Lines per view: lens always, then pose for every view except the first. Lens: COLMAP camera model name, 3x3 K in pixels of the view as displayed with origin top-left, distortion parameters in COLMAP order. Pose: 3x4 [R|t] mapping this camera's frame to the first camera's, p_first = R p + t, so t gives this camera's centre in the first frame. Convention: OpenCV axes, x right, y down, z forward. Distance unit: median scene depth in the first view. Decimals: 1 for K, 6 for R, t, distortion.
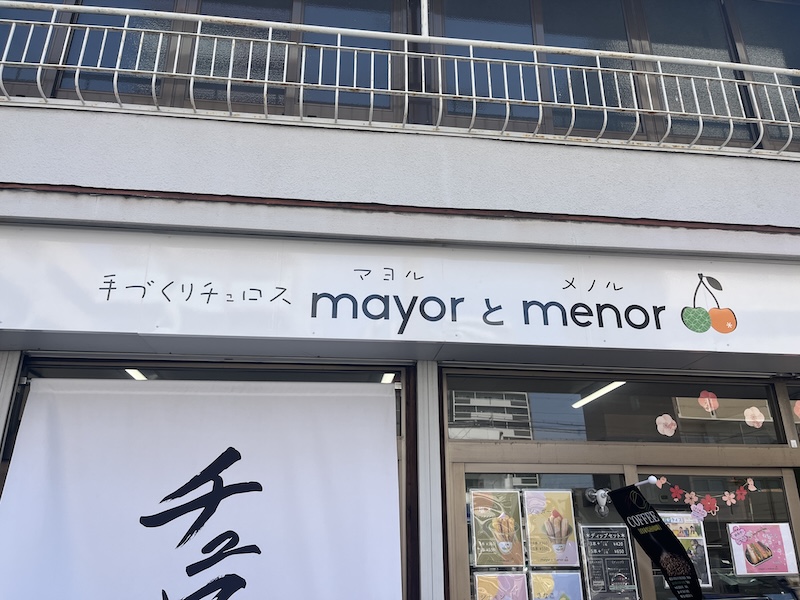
lens RADIAL K [[610.8, 0, 400.0], [0, 610.8, 300.0], [0, 0, 1]] dist [0.055784, -0.083501]
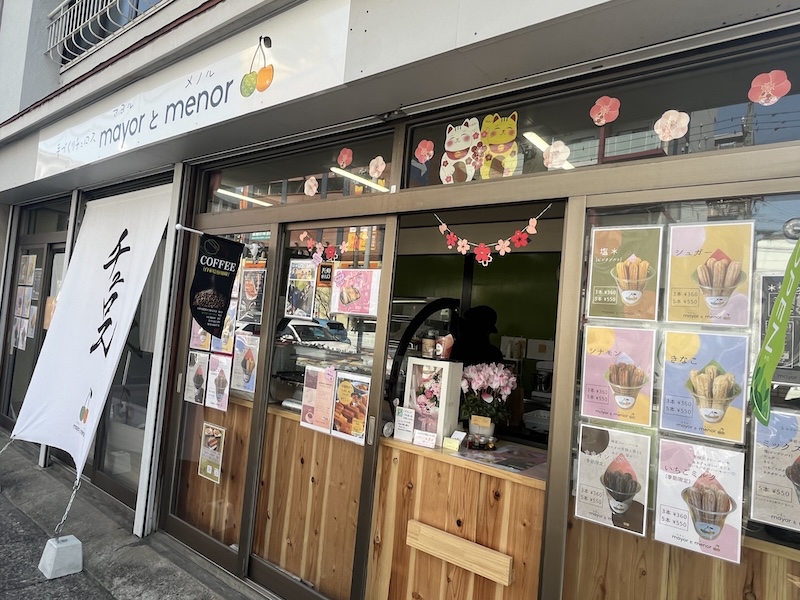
lens RADIAL K [[517.4, 0, 400.0], [0, 517.4, 300.0], [0, 0, 1]] dist [-0.000967, 0.000149]
pose [[0.703821, 0.029108, -0.709781, 1.340217], [0.173783, 0.961746, 0.211765, 0.253057], [0.688793, -0.272392, 0.671838, 0.466339]]
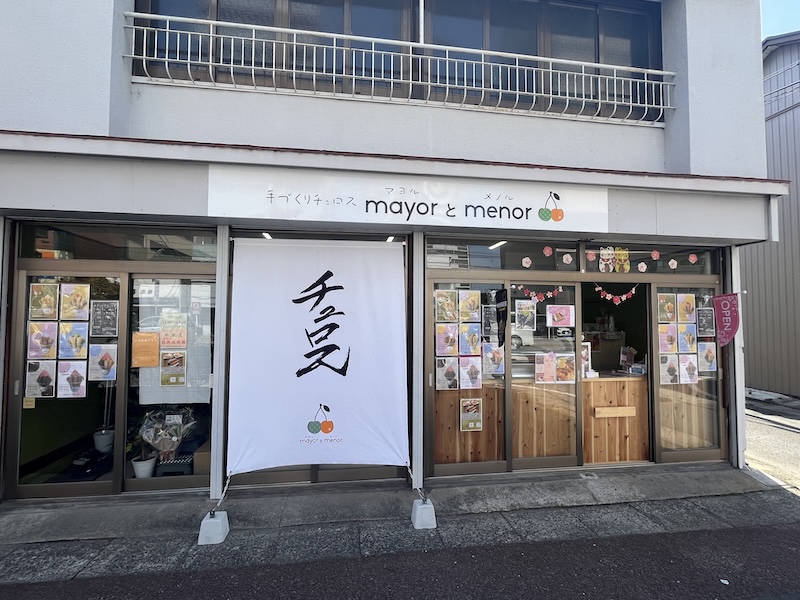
lens RADIAL K [[374.0, 0, 400.0], [0, 374.0, 300.0], [0, 0, 1]] dist [-0.003043, -0.000237]
pose [[0.999527, 0.010257, 0.028994, -0.055951], [-0.019053, 0.946556, 0.321976, -0.096146], [-0.024142, -0.322376, 0.946304, -0.309011]]
